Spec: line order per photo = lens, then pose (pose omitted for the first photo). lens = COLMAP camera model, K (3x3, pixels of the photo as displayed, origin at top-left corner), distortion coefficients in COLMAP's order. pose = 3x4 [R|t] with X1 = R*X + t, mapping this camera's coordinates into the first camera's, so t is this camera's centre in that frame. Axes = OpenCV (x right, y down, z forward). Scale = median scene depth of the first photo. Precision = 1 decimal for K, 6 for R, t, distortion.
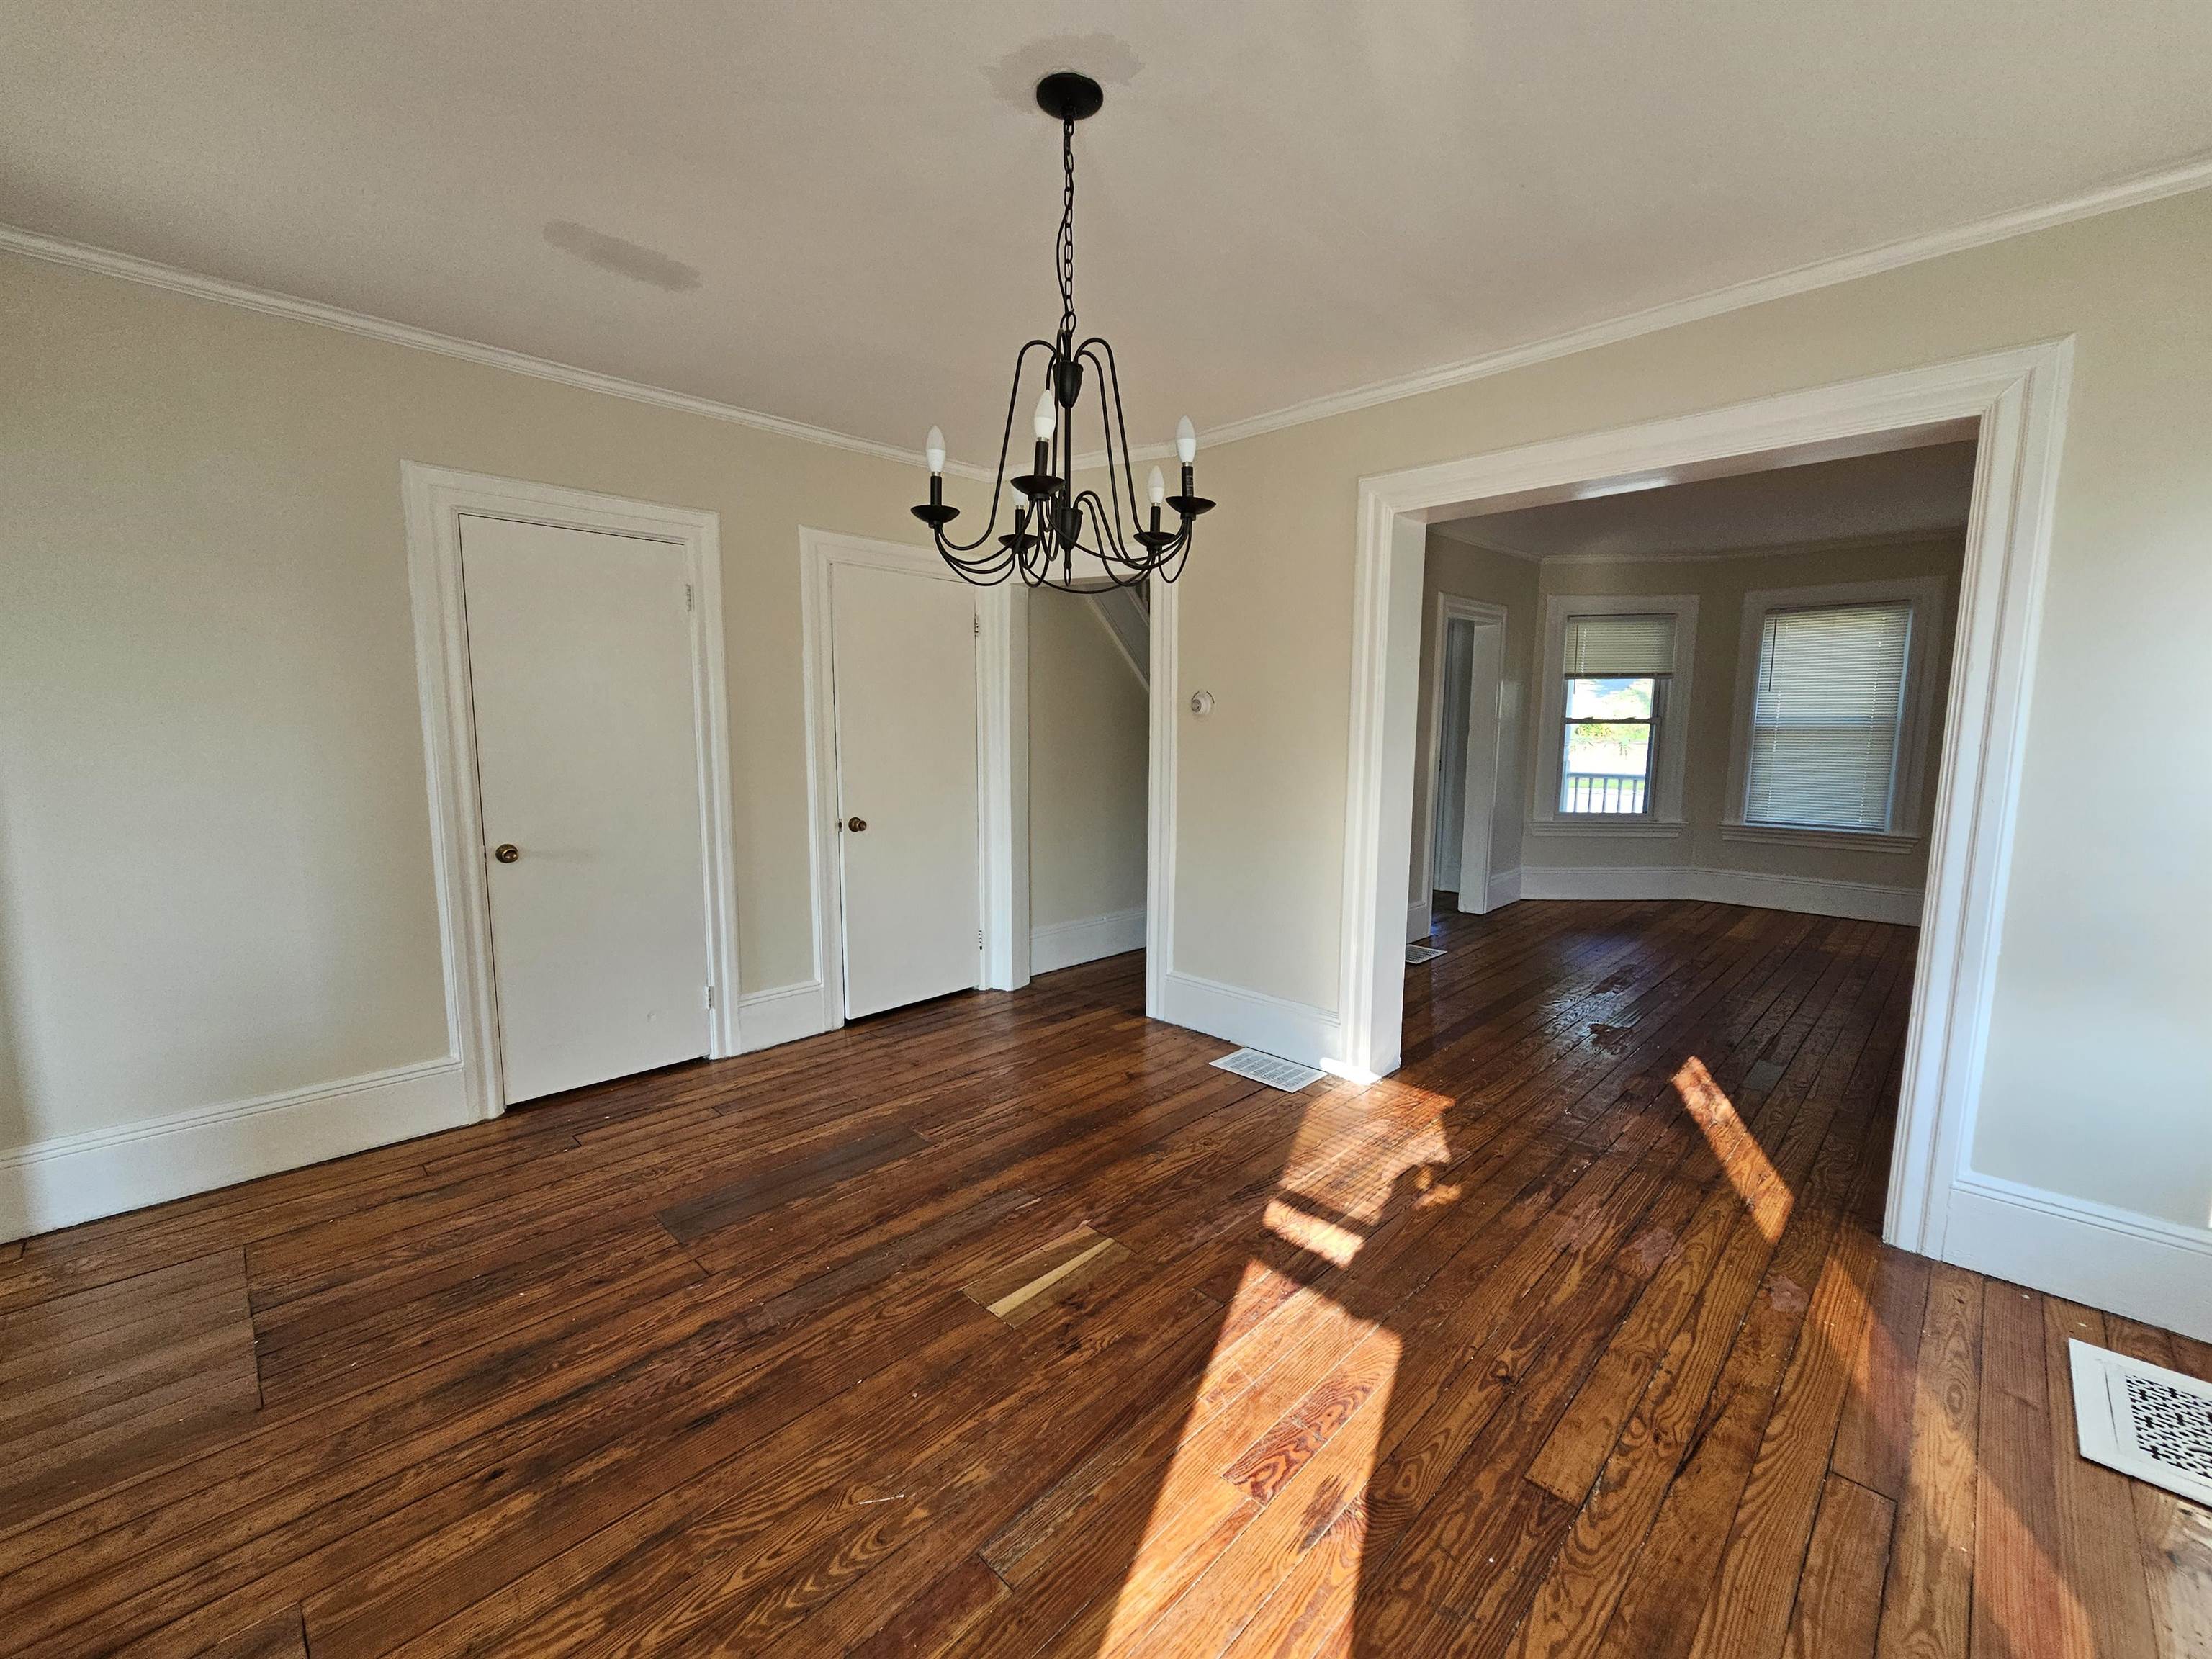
lens RADIAL K [[904.3, 0, 1106.0], [0, 904.3, 829.5], [0, 0, 1]] dist [0.001432, 0.000120]
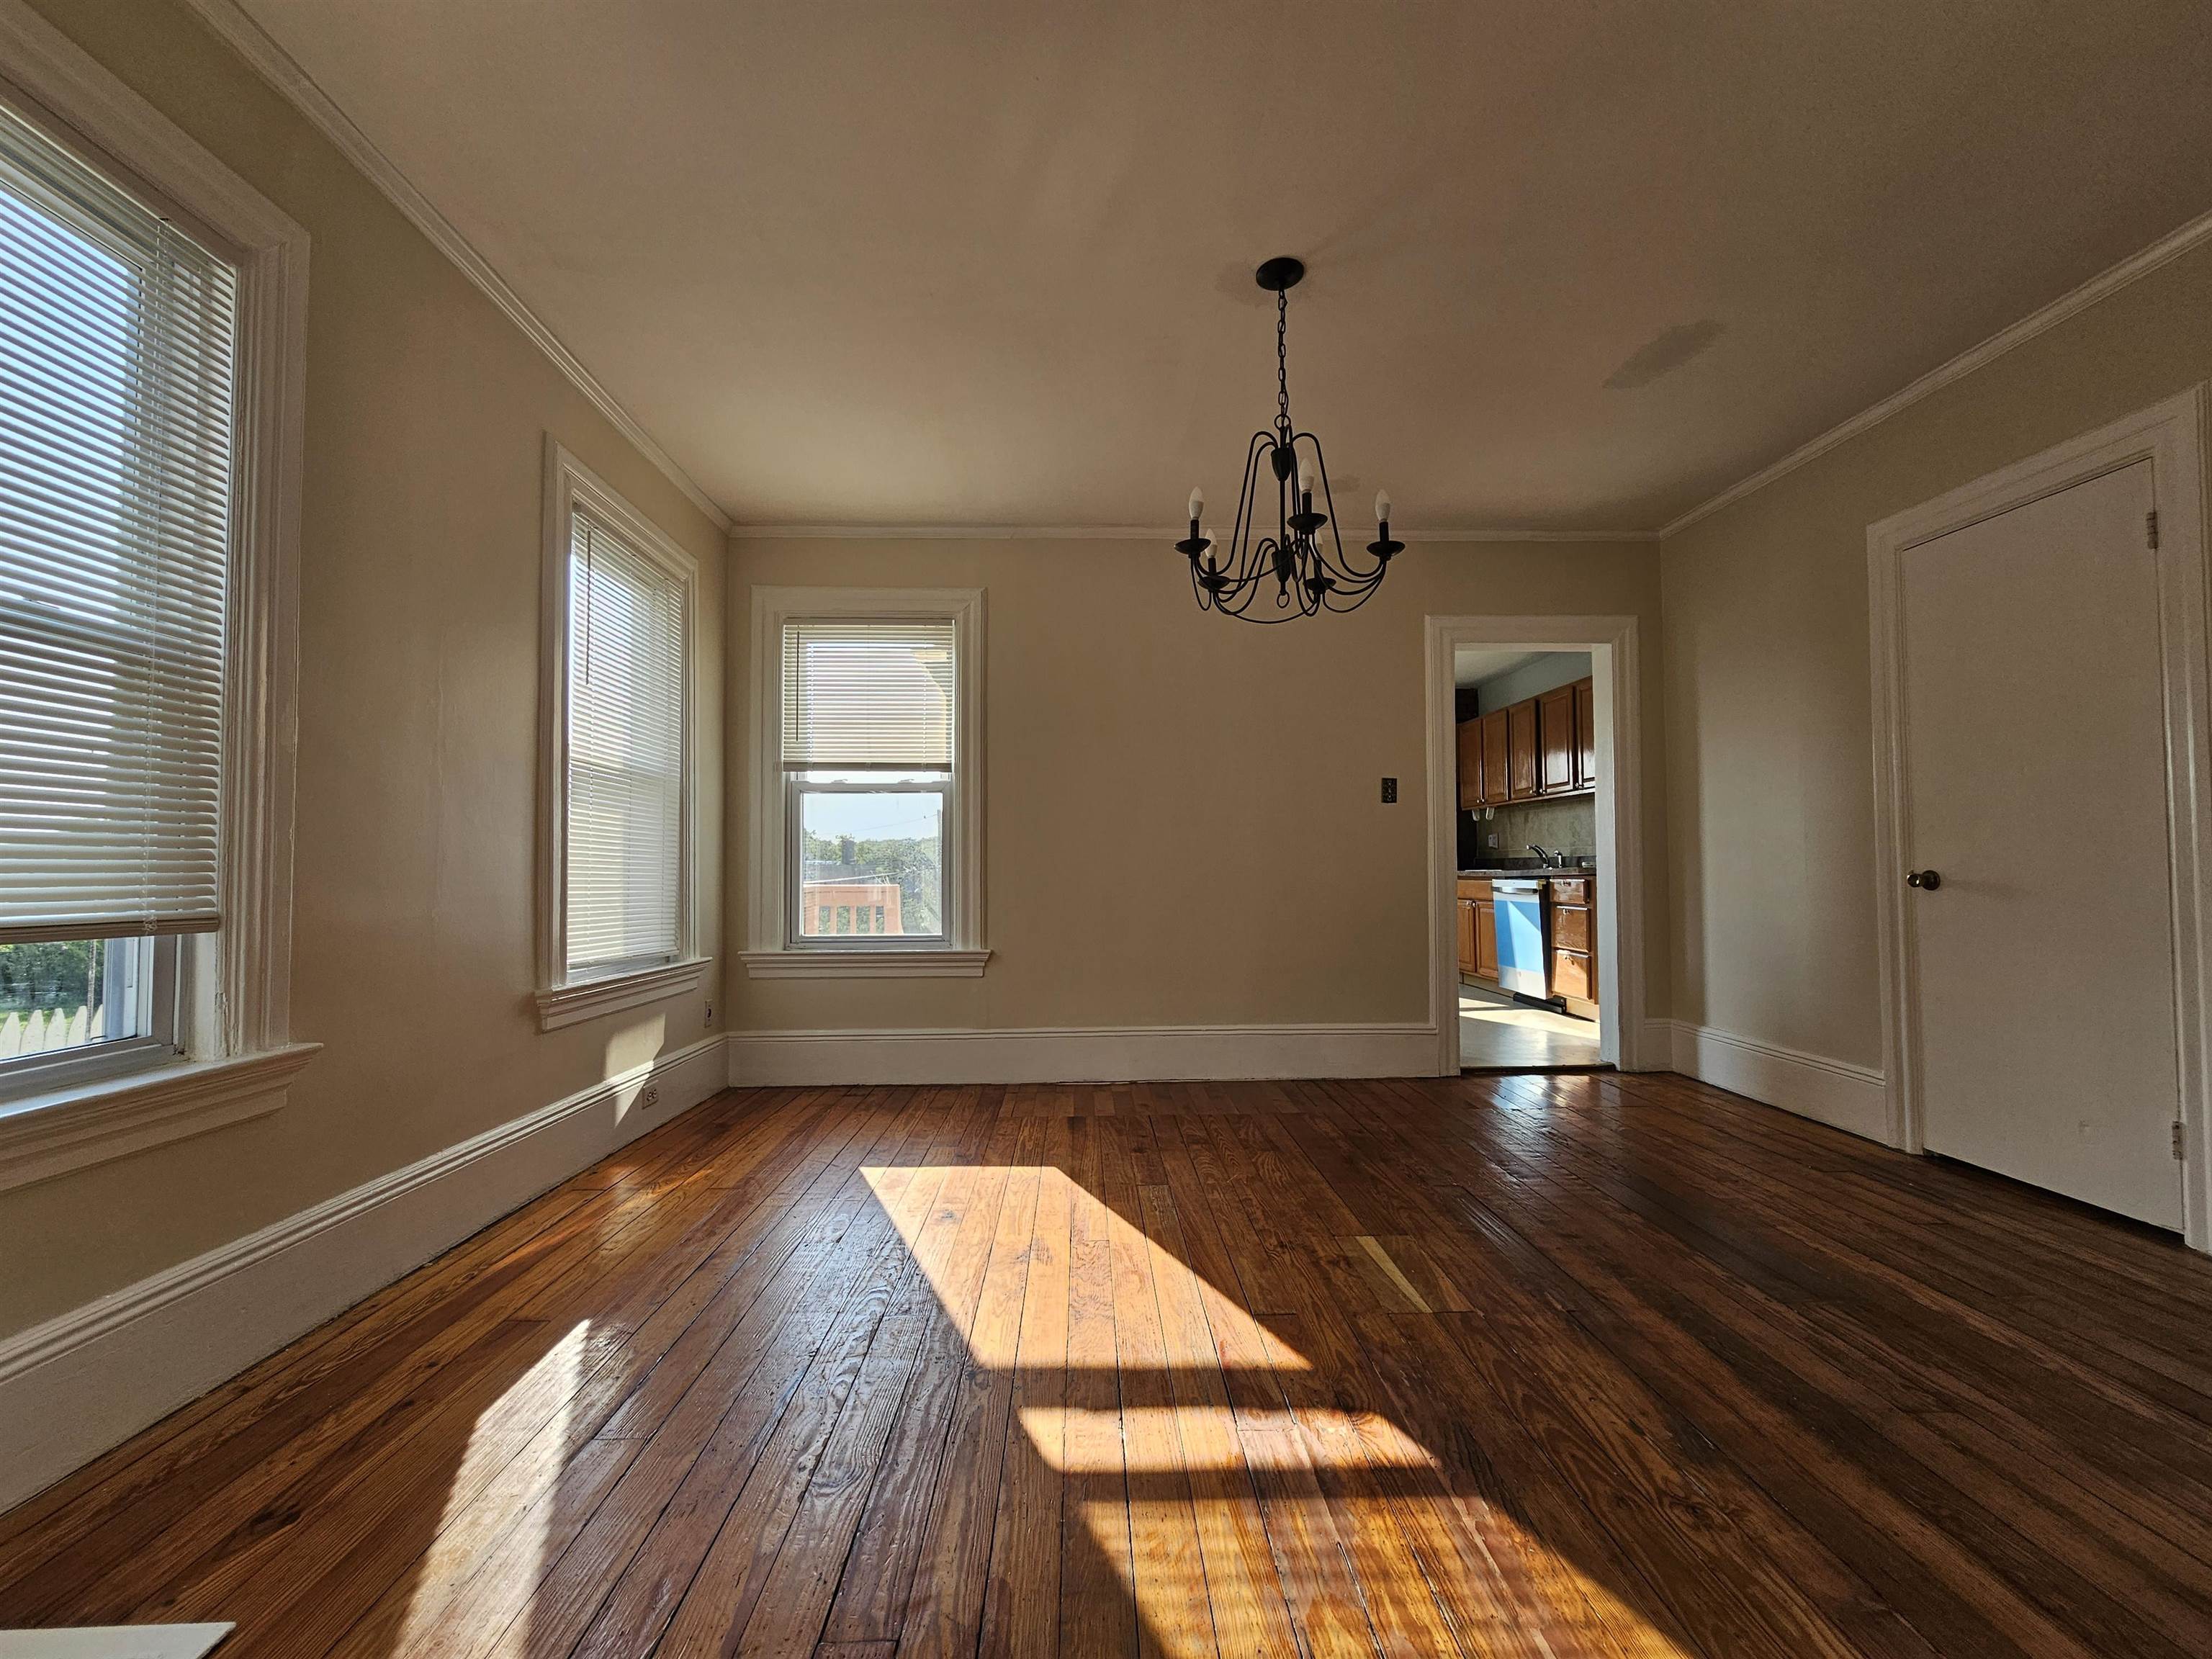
lens RADIAL K [[904.3, 0, 1106.0], [0, 904.3, 829.5], [0, 0, 1]] dist [0.001432, 0.000120]
pose [[-0.686151, -0.034553, -0.726638, 0.662184], [-0.087615, 0.995525, 0.035395, 0.016254], [0.722164, 0.087951, -0.686108, 1.071755]]
